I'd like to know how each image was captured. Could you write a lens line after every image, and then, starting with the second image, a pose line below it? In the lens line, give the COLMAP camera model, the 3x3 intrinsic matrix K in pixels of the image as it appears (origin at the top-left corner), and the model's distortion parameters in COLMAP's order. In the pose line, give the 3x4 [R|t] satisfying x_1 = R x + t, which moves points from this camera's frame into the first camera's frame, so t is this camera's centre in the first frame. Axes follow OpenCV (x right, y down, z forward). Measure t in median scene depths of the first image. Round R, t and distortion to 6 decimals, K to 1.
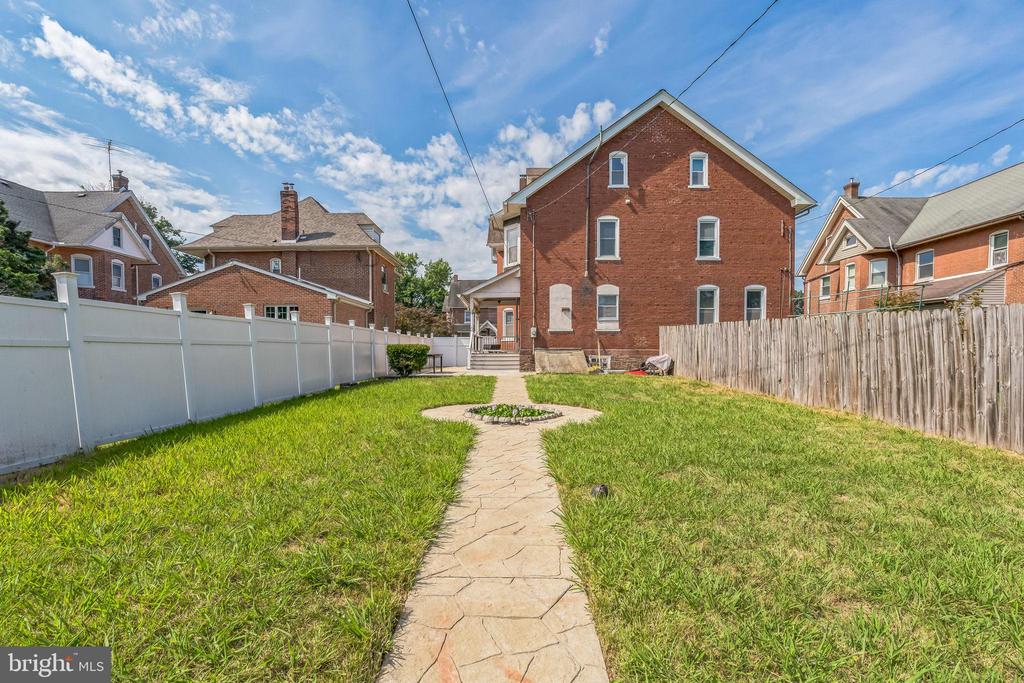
lens RADIAL K [[464.3, 0, 541.5], [0, 464.3, 350.8], [0, 0, 1]] dist [-0.010683, 0.000131]
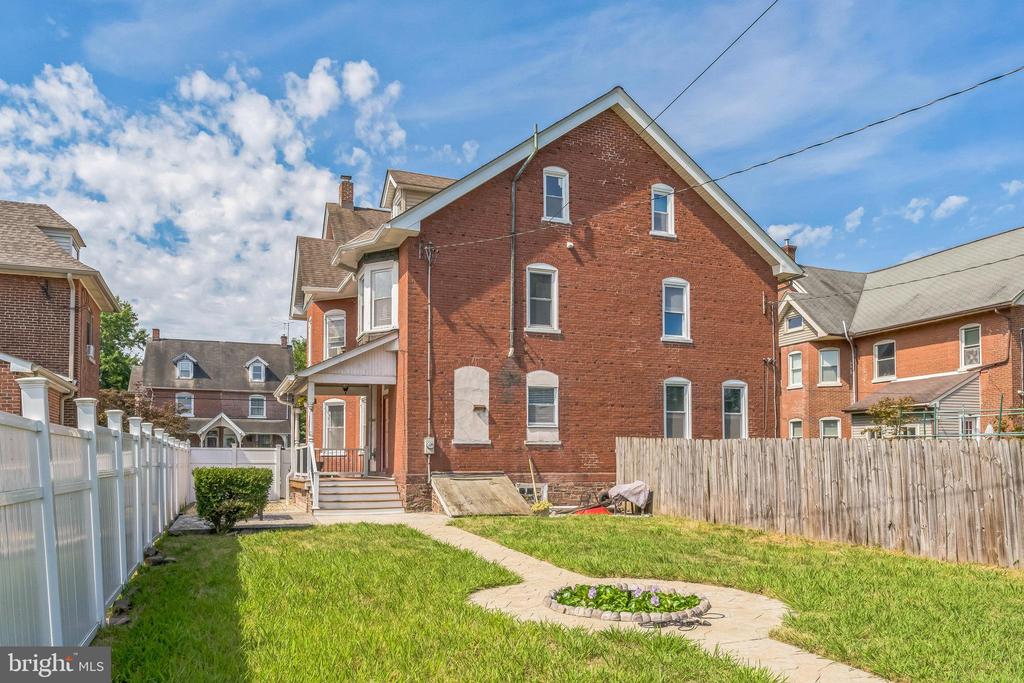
lens RADIAL K [[748.6, 0, 513.2], [0, 748.6, 414.3], [0, 0, 1]] dist [0.002076, 0.005728]
pose [[0.932639, 0.022830, 0.360088, -0.259264], [-0.000899, 0.998140, -0.060955, -0.020700], [-0.360810, 0.056526, 0.930925, 0.063980]]
